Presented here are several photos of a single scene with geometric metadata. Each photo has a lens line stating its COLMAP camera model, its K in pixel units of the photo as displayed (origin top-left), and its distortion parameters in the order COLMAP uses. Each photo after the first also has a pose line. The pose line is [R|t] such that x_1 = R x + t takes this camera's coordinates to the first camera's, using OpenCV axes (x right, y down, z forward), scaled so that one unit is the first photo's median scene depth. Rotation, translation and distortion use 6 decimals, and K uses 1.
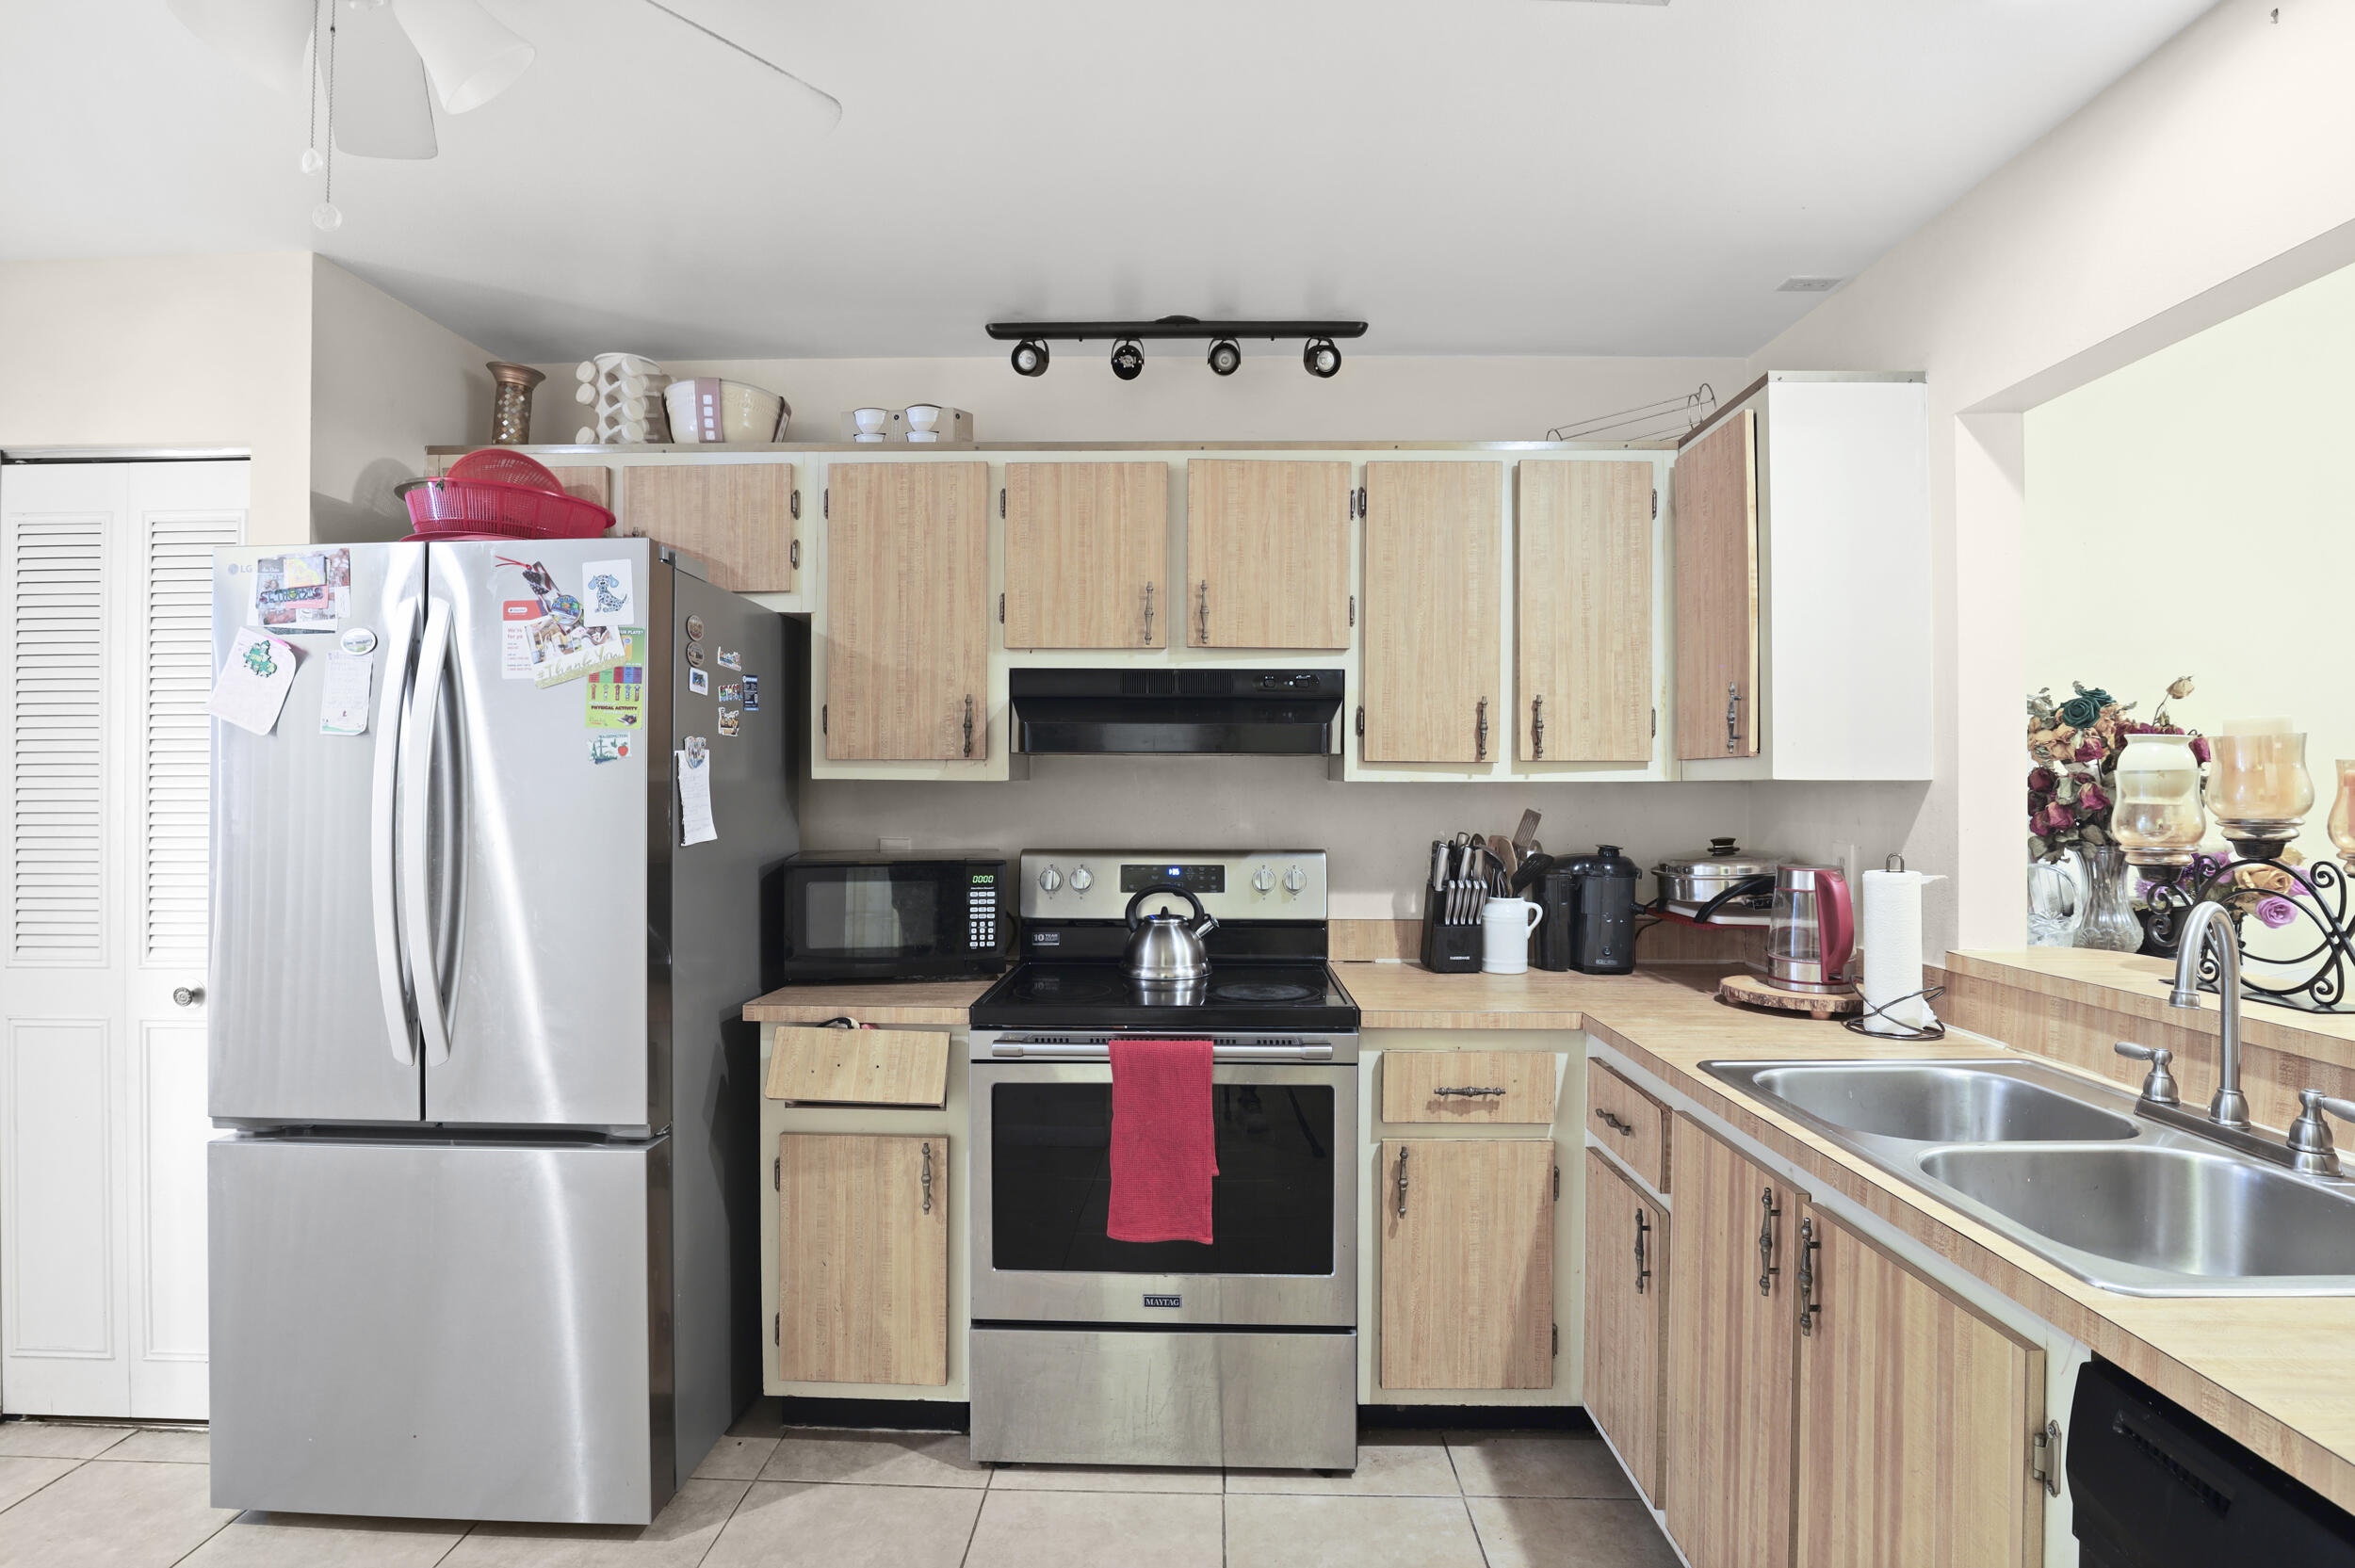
lens RADIAL K [[1092.5, 0, 1168.0], [0, 1092.5, 782.8], [0, 0, 1]] dist [-0.029623, 0.000264]
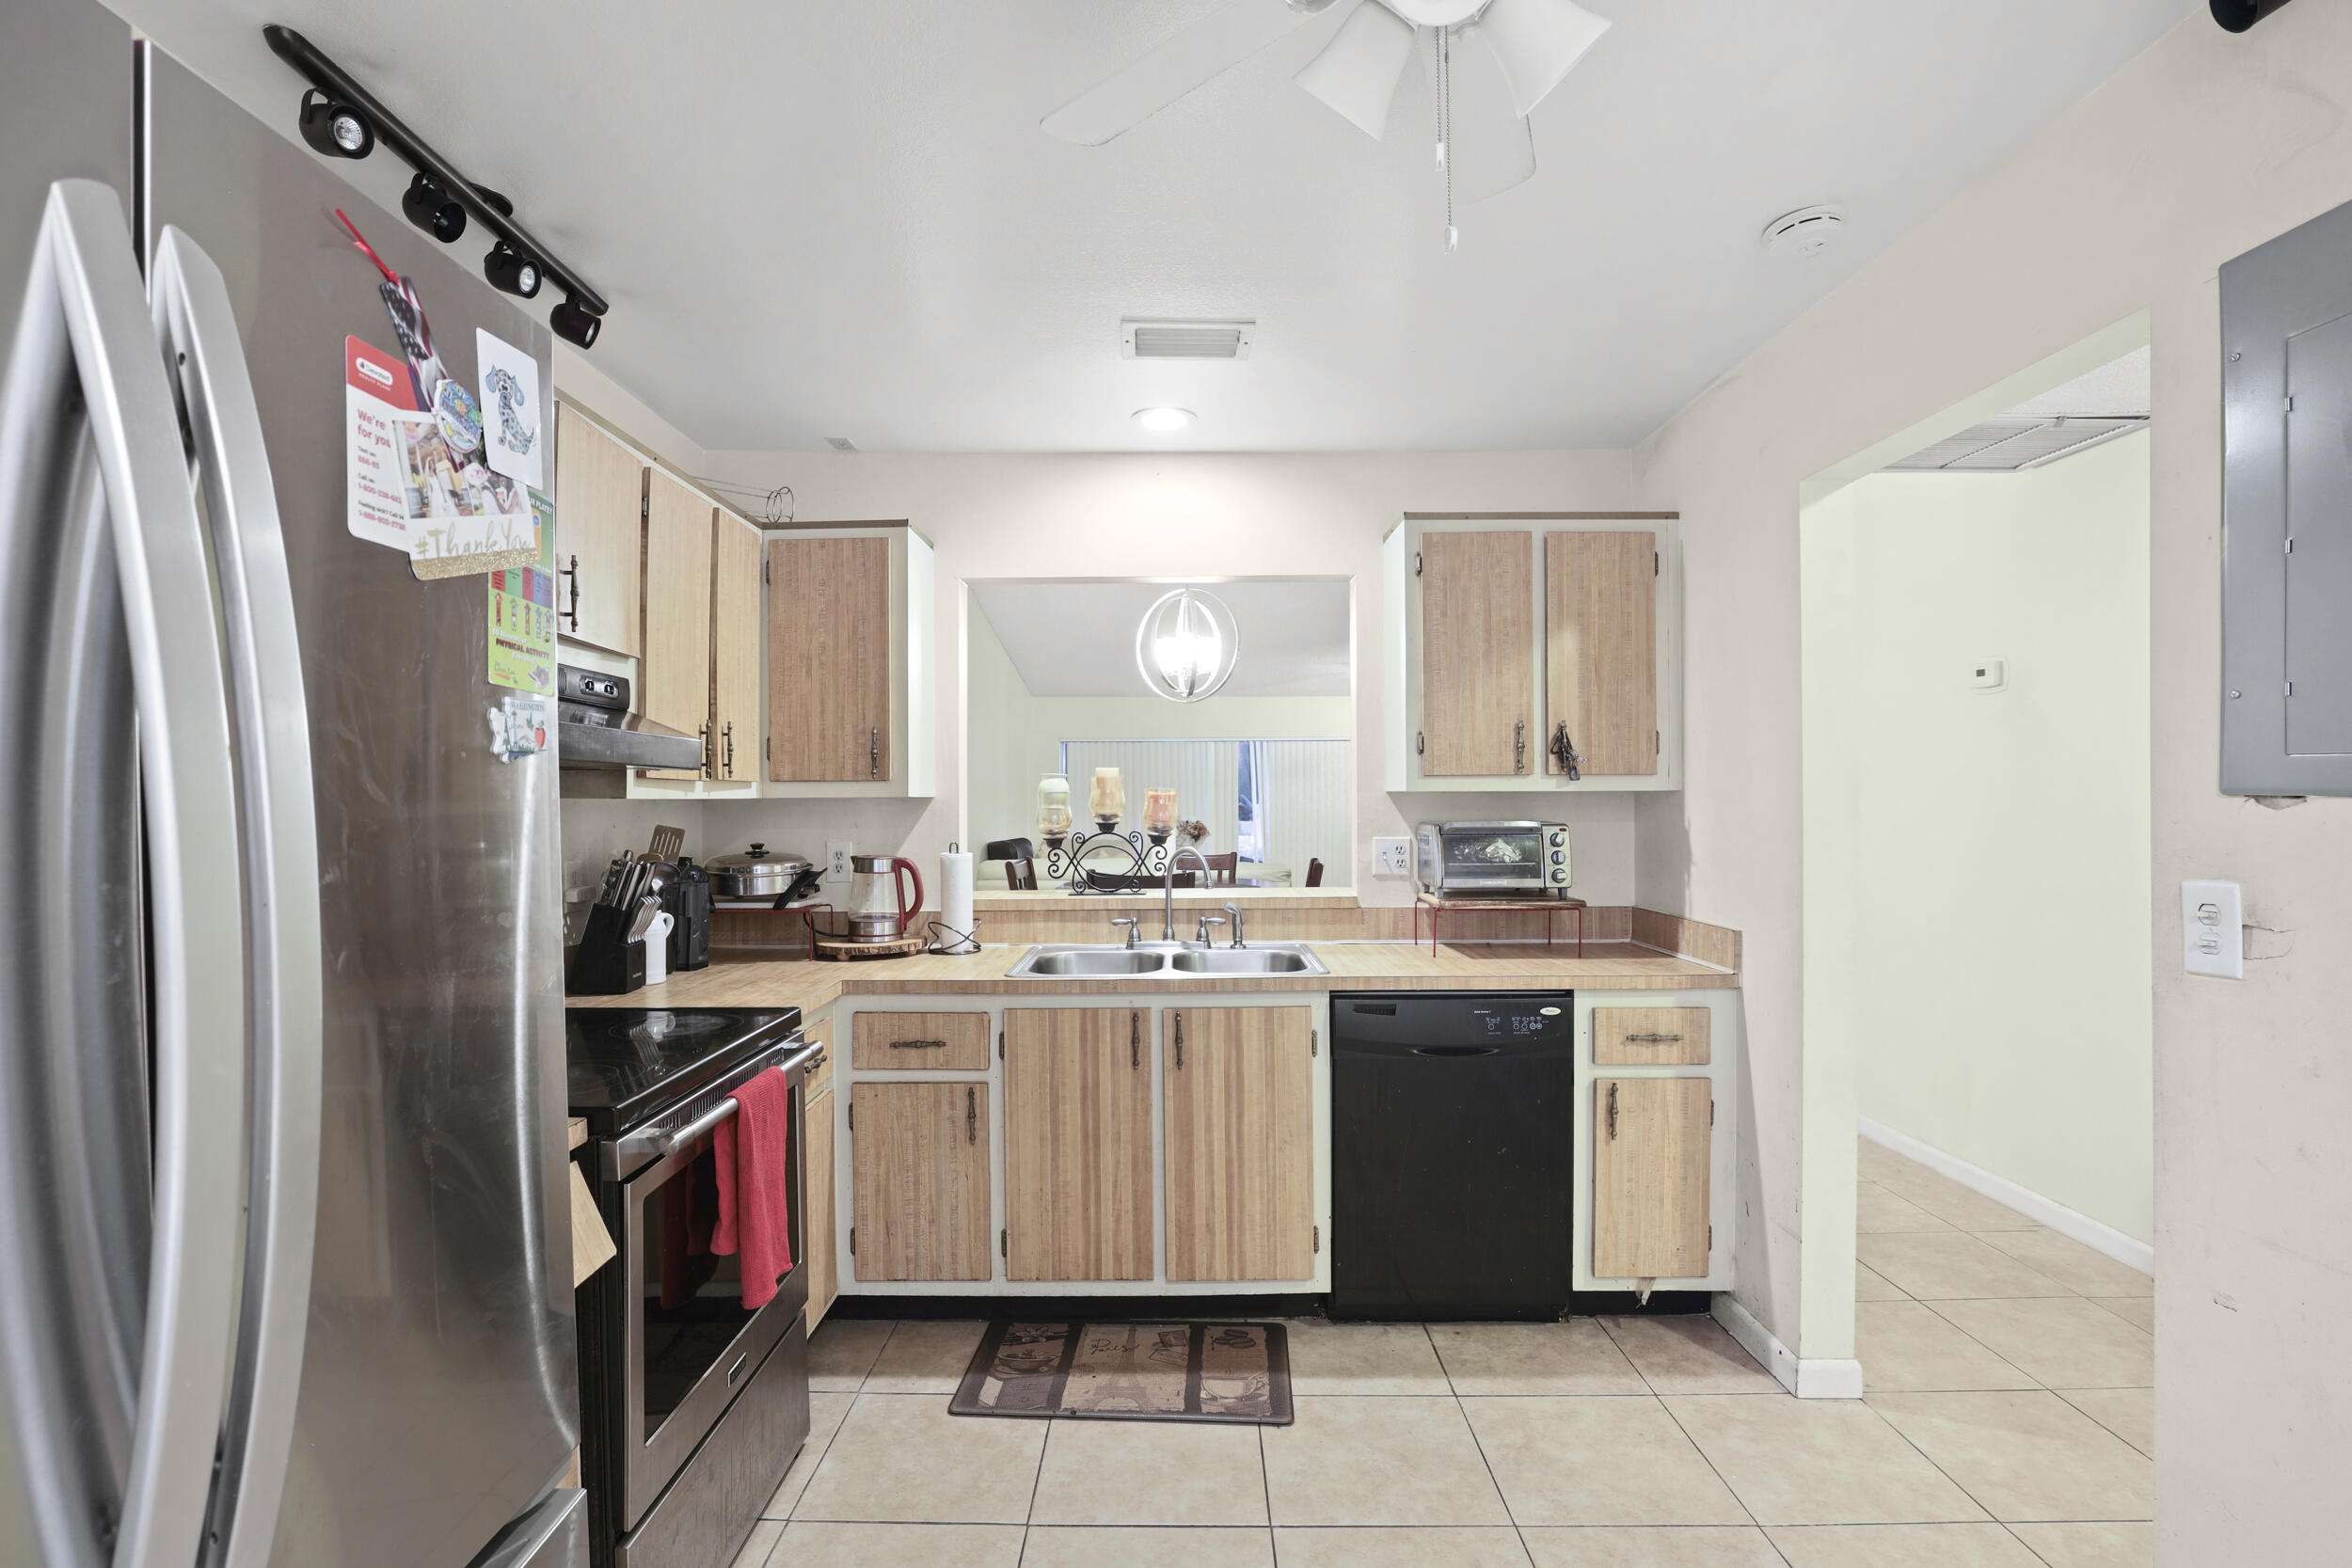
lens RADIAL K [[1091.1, 0, 1164.0], [0, 1091.1, 793.7], [0, 0, 1]] dist [-0.029623, 0.000264]
pose [[-0.006968, 0.003896, 0.999968, -1.003822], [0.004839, 0.999981, -0.003862, 0.000226], [-0.999964, 0.004812, -0.006987, 0.710309]]
